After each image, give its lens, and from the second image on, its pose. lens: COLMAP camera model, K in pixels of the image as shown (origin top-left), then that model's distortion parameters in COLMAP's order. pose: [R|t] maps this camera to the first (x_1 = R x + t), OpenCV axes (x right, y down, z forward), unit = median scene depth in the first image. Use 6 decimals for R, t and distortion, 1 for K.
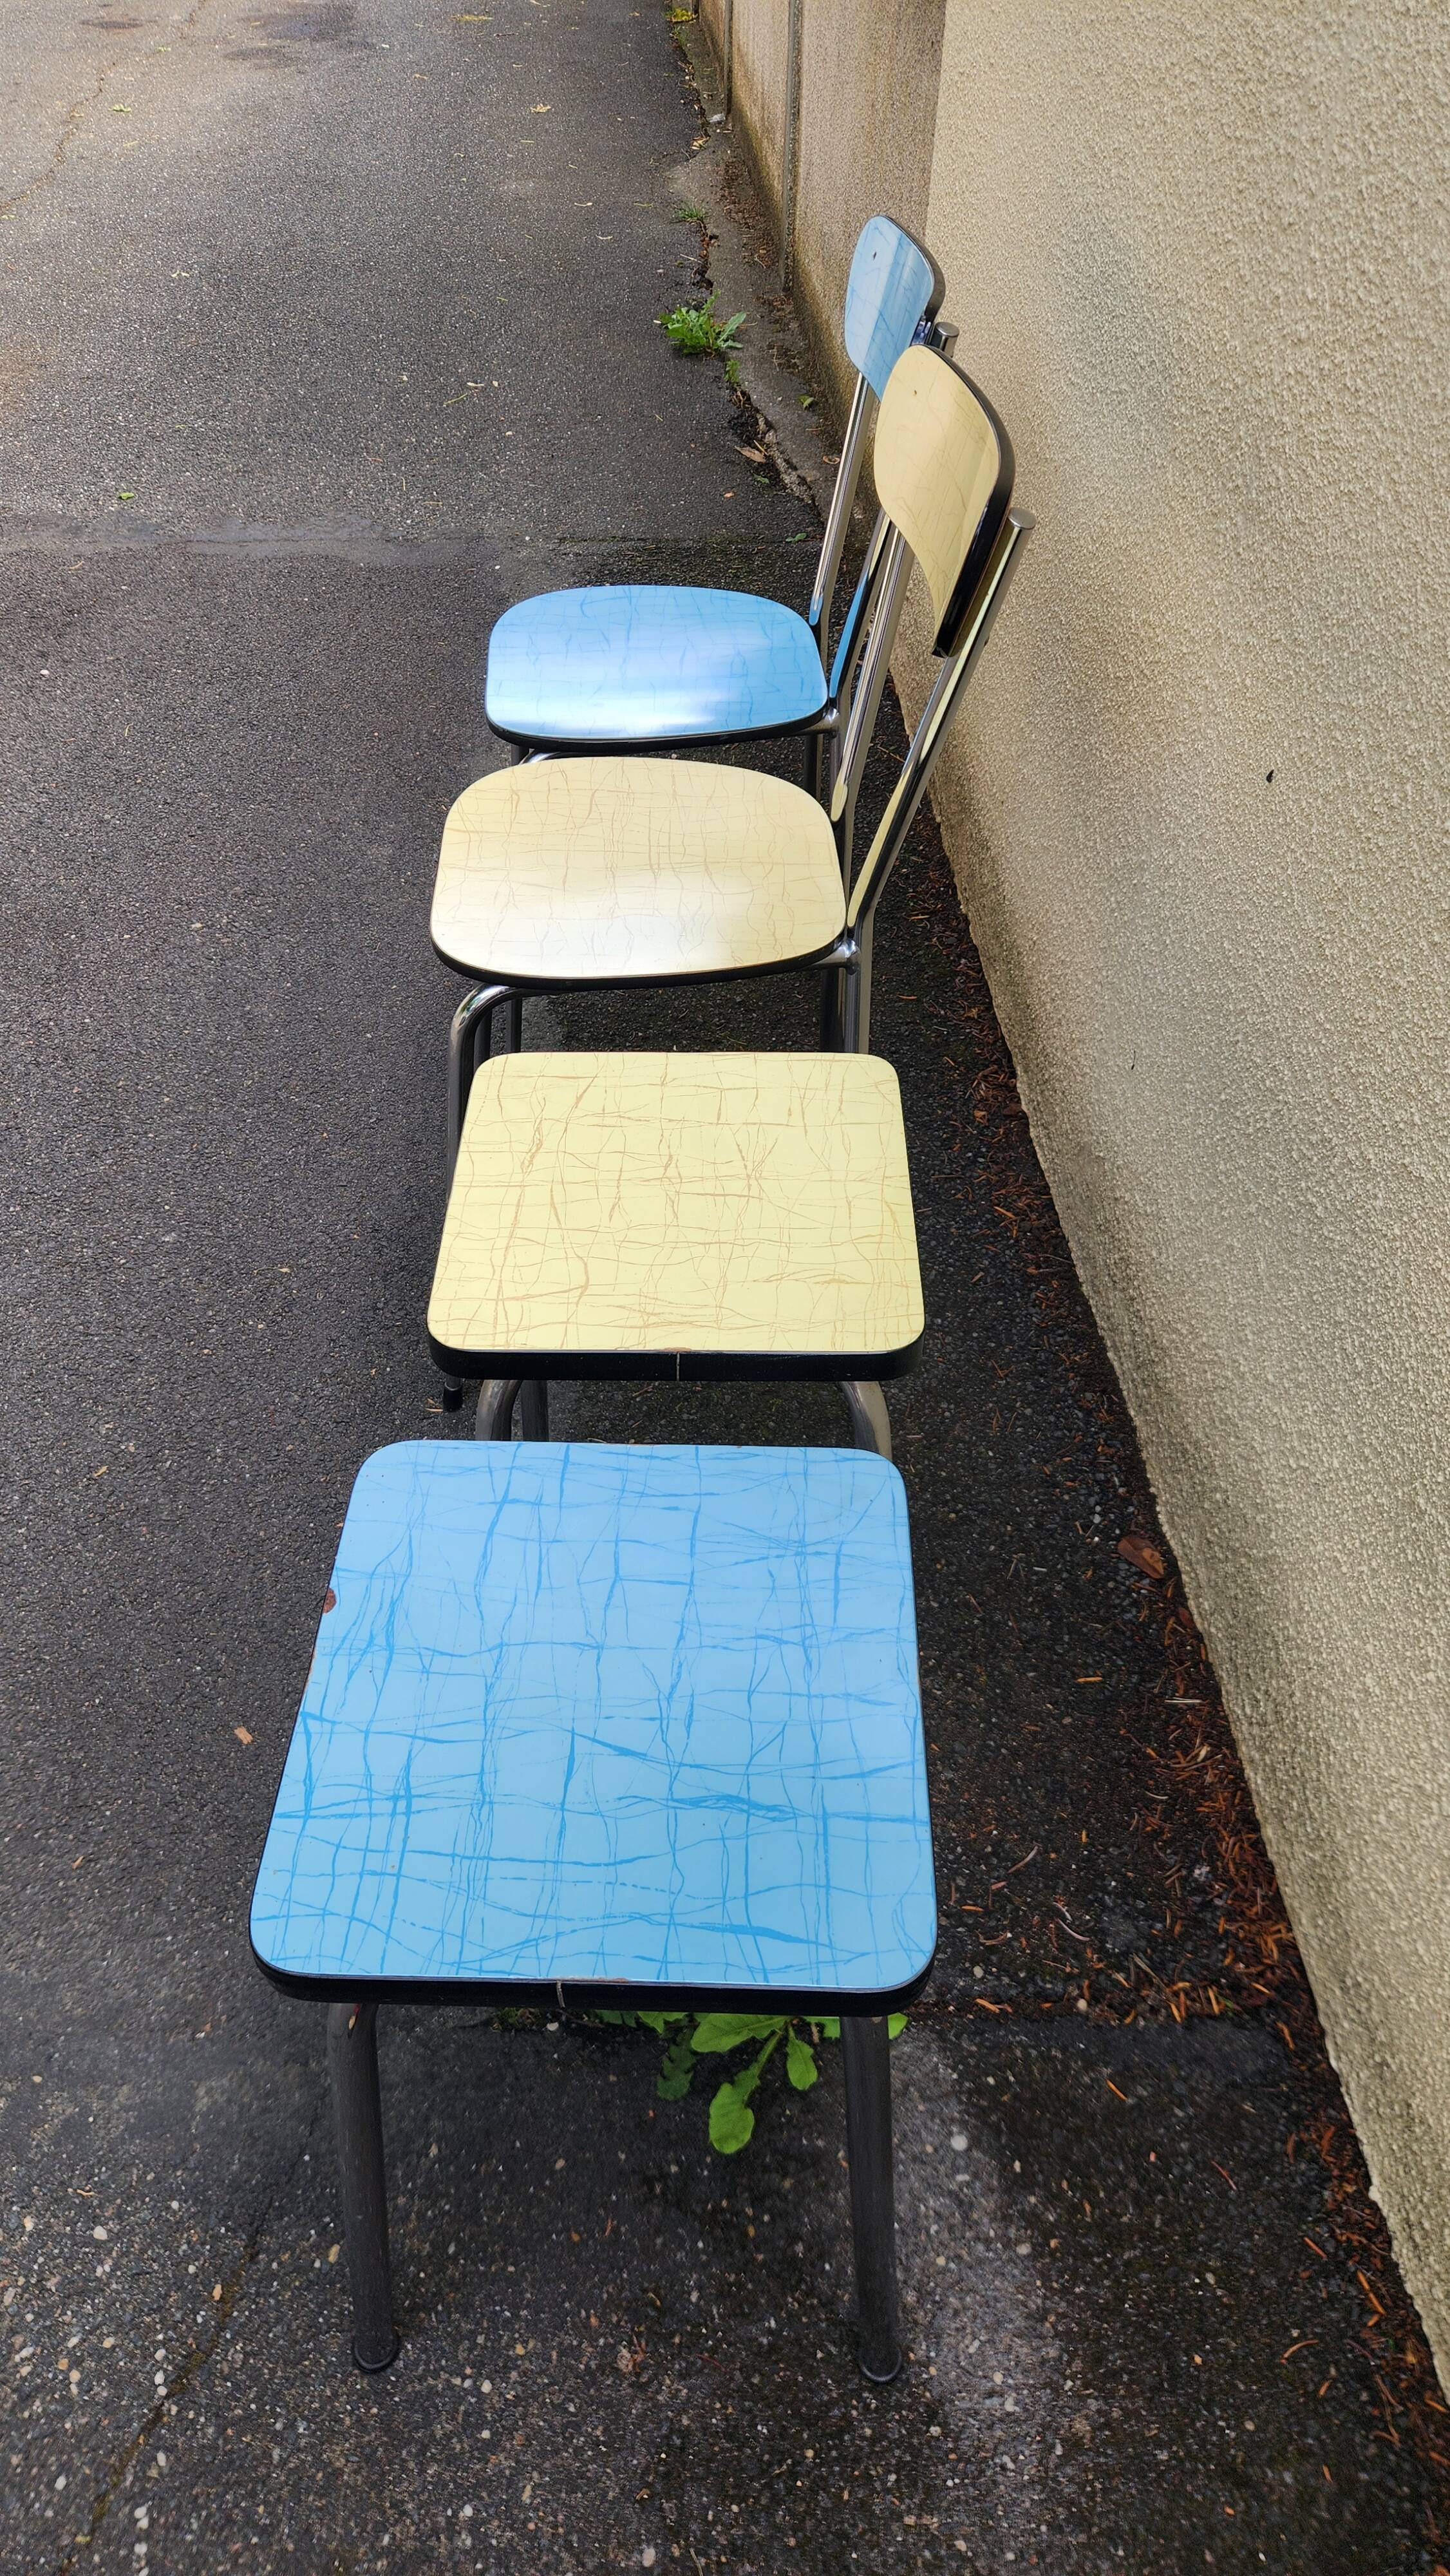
lens RADIAL K [[1741.6, 0, 703.9], [0, 1741.6, 1261.7], [0, 0, 1]] dist [0.065684, -0.057681]
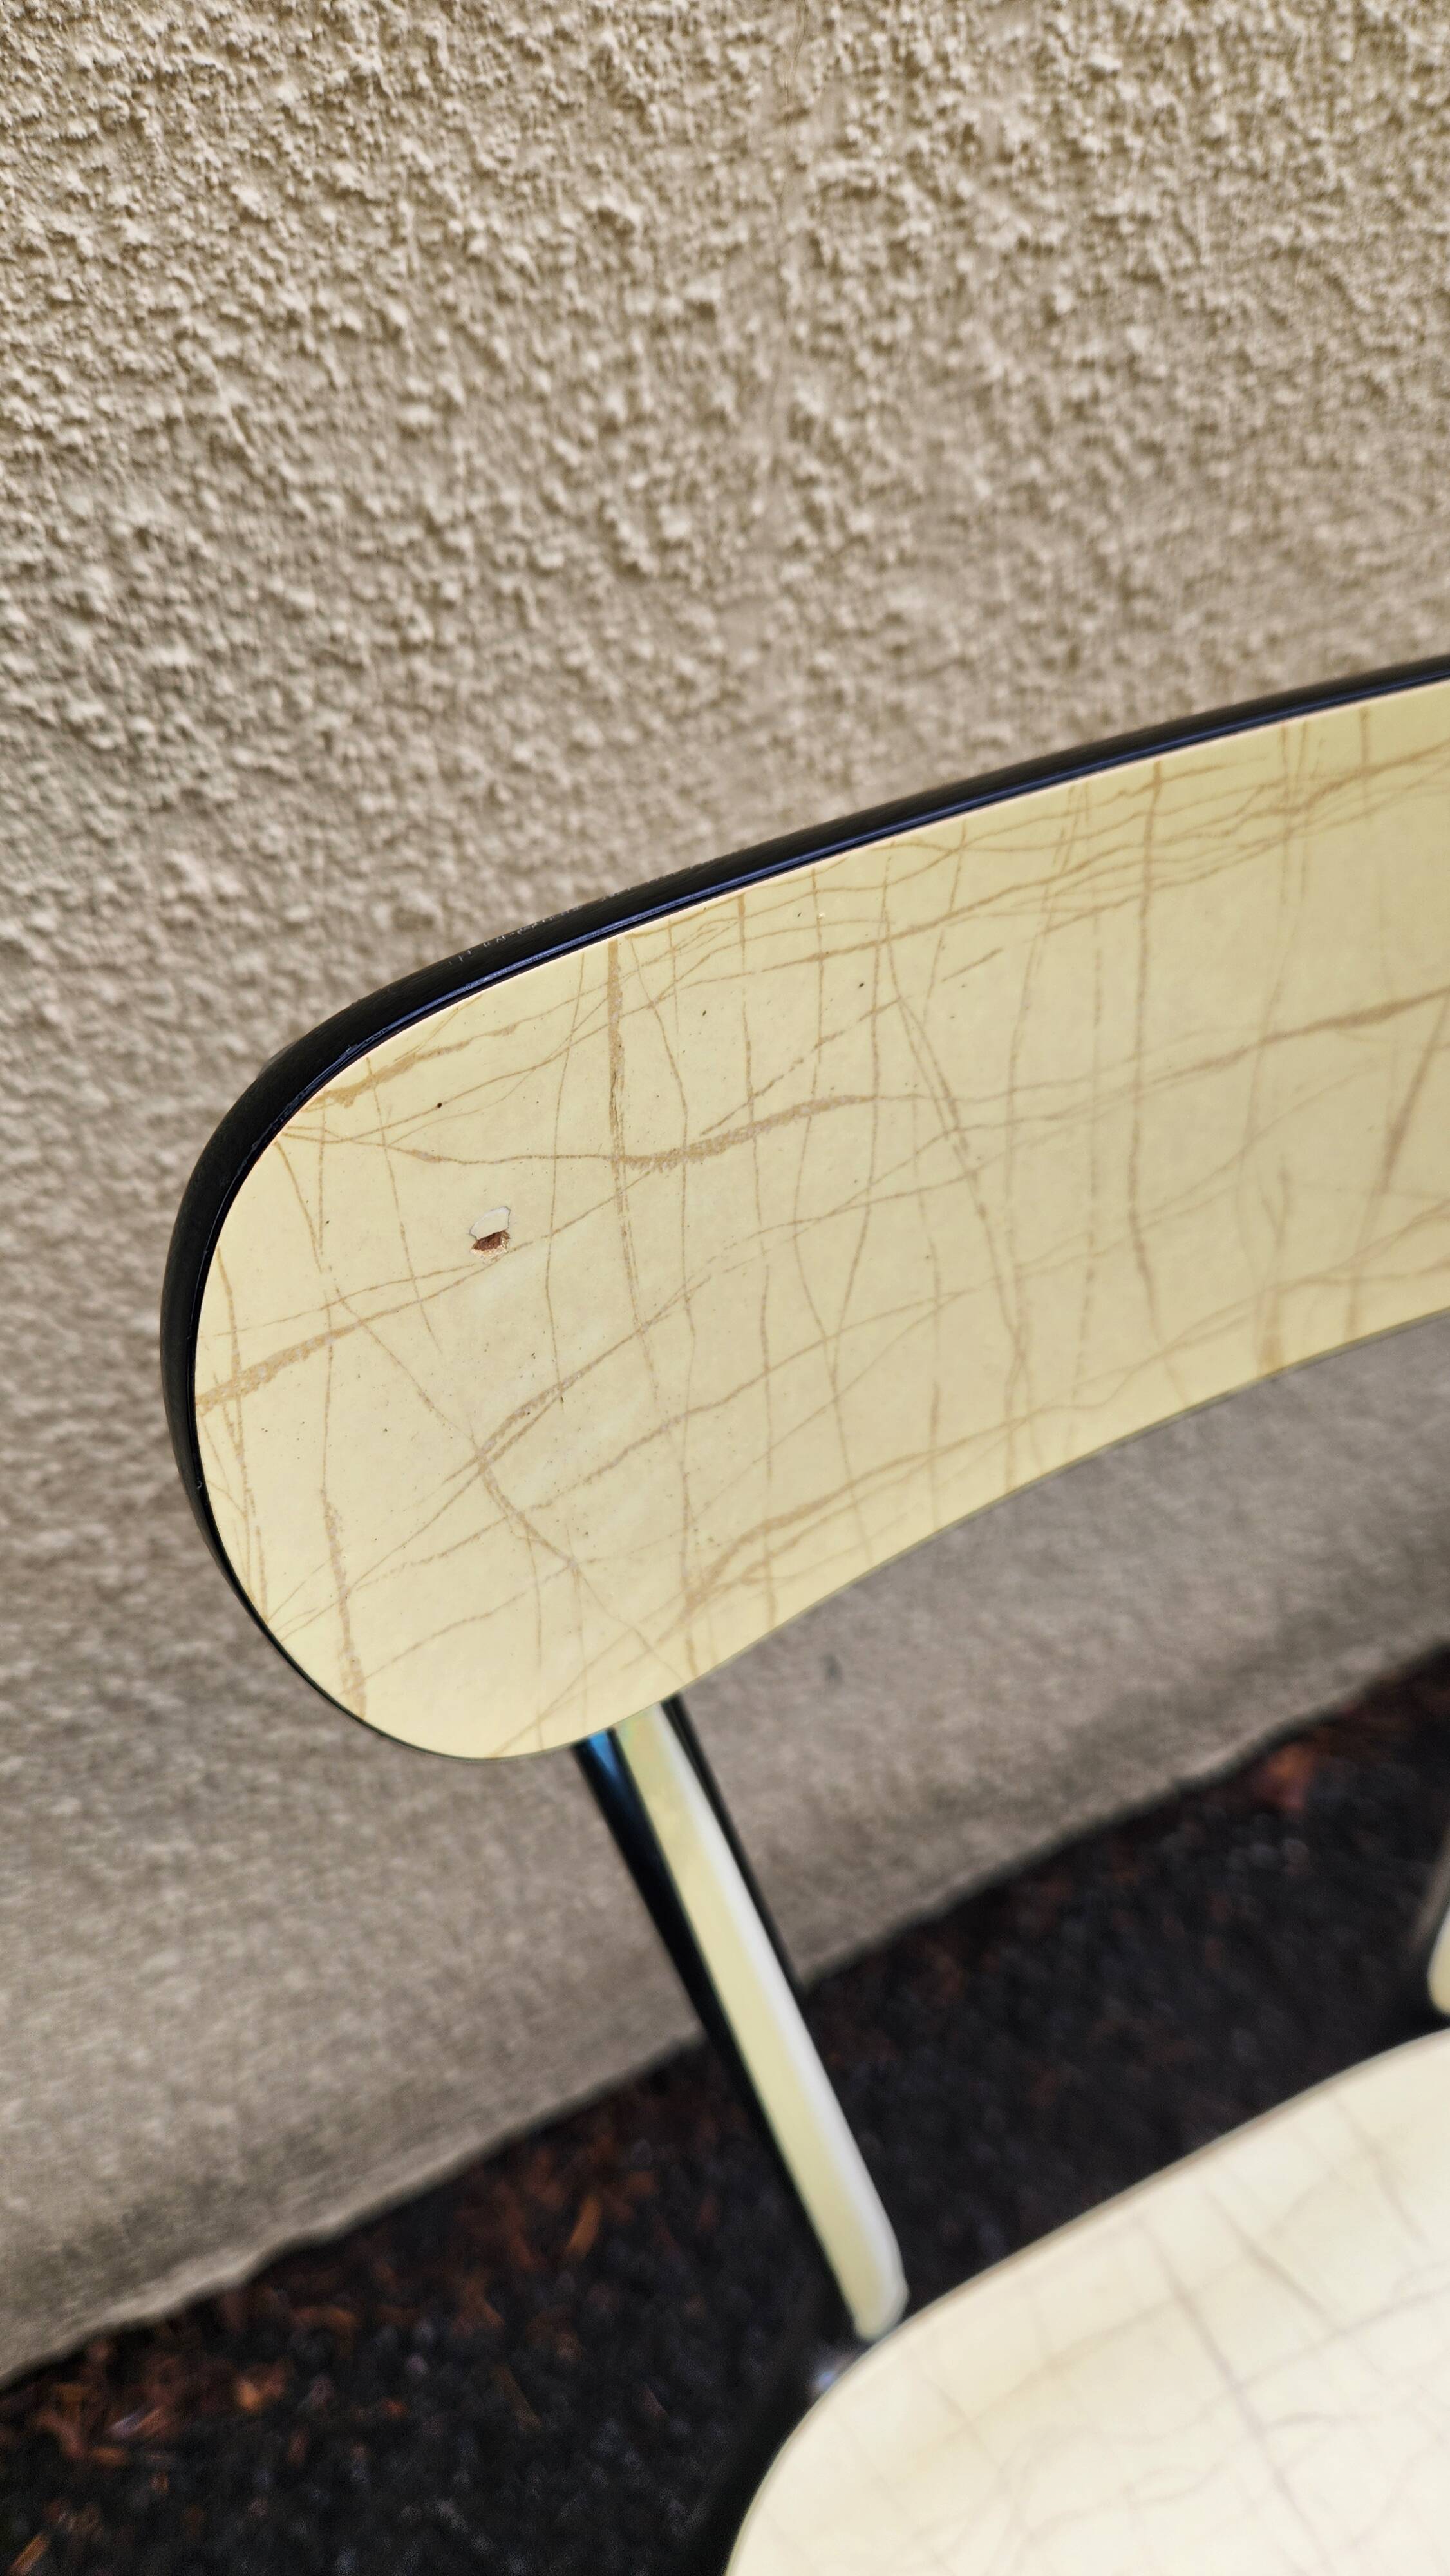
lens RADIAL K [[1804.8, 0, 703.9], [0, 1804.8, 1301.1], [0, 0, 1]] dist [-0.008863, 0.001602]
pose [[-0.411110, -0.636904, 0.652183, 0.007452], [0.603662, 0.345881, 0.718302, -0.628010], [-0.683067, 0.688999, 0.242280, 1.004497]]
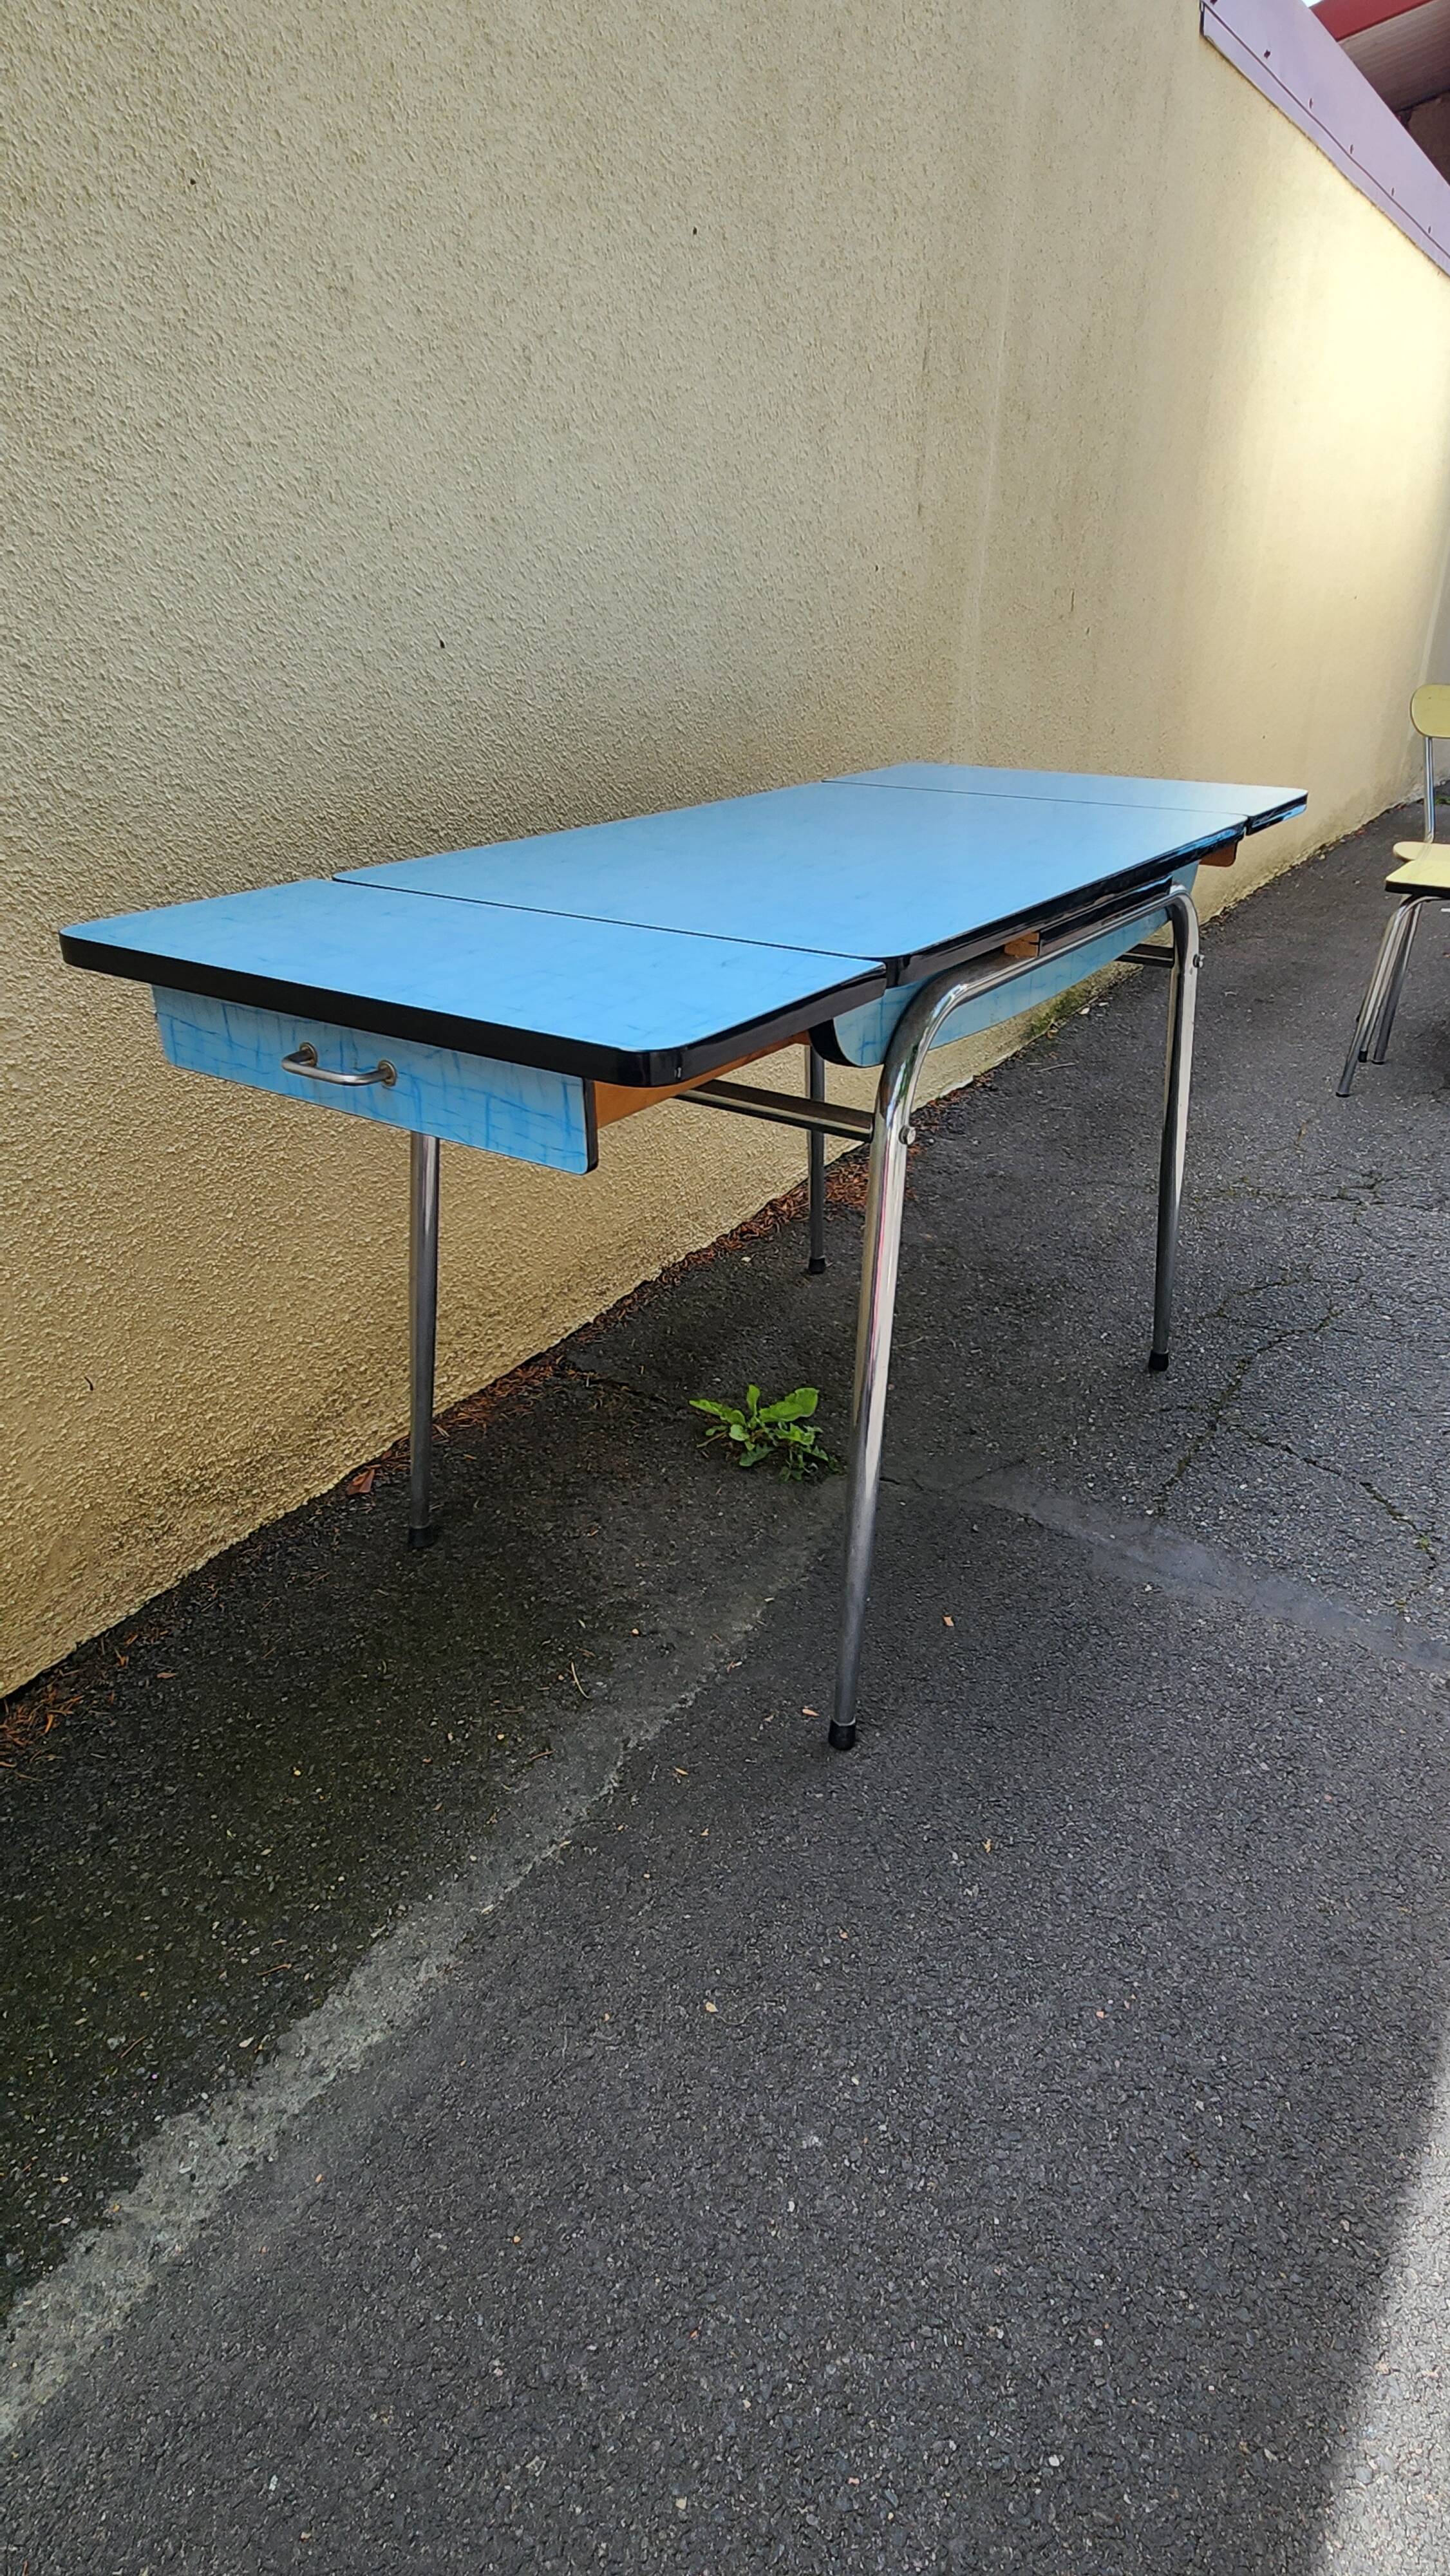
lens RADIAL K [[1458.7, 0, 750.4], [0, 1458.7, 1269.1], [0, 0, 1]] dist [-0.010524, 0.004023]
pose [[-0.825311, -0.249612, 0.506514, -0.693889], [0.372385, 0.433716, 0.820500, -0.925882], [-0.424489, 0.865785, -0.264999, 1.206646]]
